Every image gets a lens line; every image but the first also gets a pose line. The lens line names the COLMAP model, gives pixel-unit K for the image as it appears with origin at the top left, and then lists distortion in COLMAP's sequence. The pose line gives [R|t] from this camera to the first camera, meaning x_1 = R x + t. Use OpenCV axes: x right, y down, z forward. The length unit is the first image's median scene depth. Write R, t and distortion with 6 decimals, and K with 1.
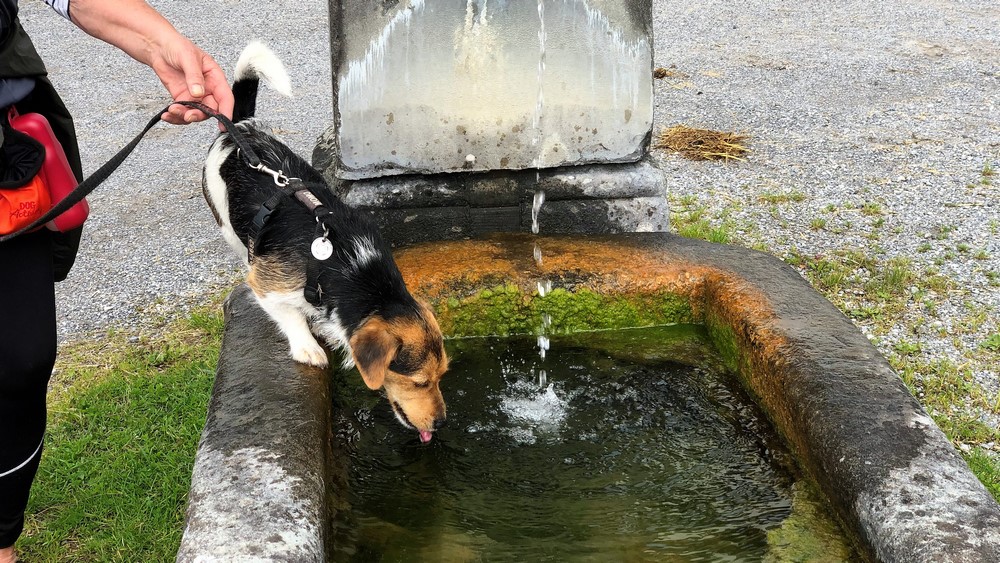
lens RADIAL K [[1543.2, 0, 500.0], [0, 1543.2, 281.9], [0, 0, 1]] dist [0.000904, 0.000000]
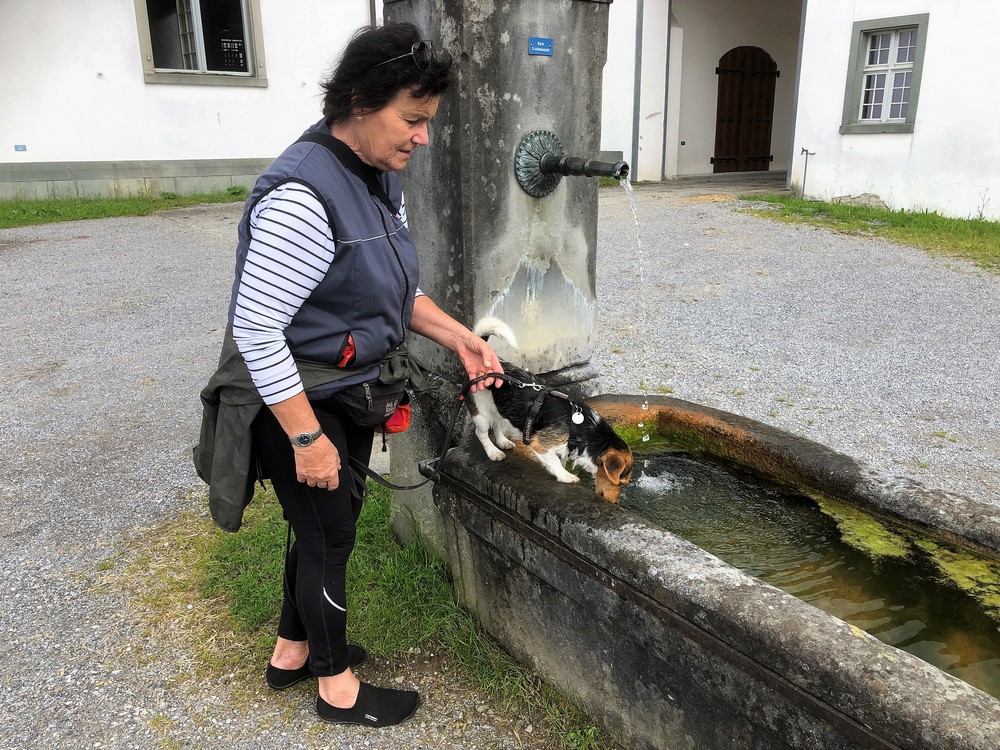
lens RADIAL K [[808.7, 0, 500.5], [0, 808.7, 374.9], [0, 0, 1]] dist [-0.000289, -0.002194]
pose [[0.885074, -0.134640, 0.445552, -0.508797], [0.169362, 0.984788, -0.038842, -0.041672], [-0.433545, 0.109838, 0.894413, 0.119038]]
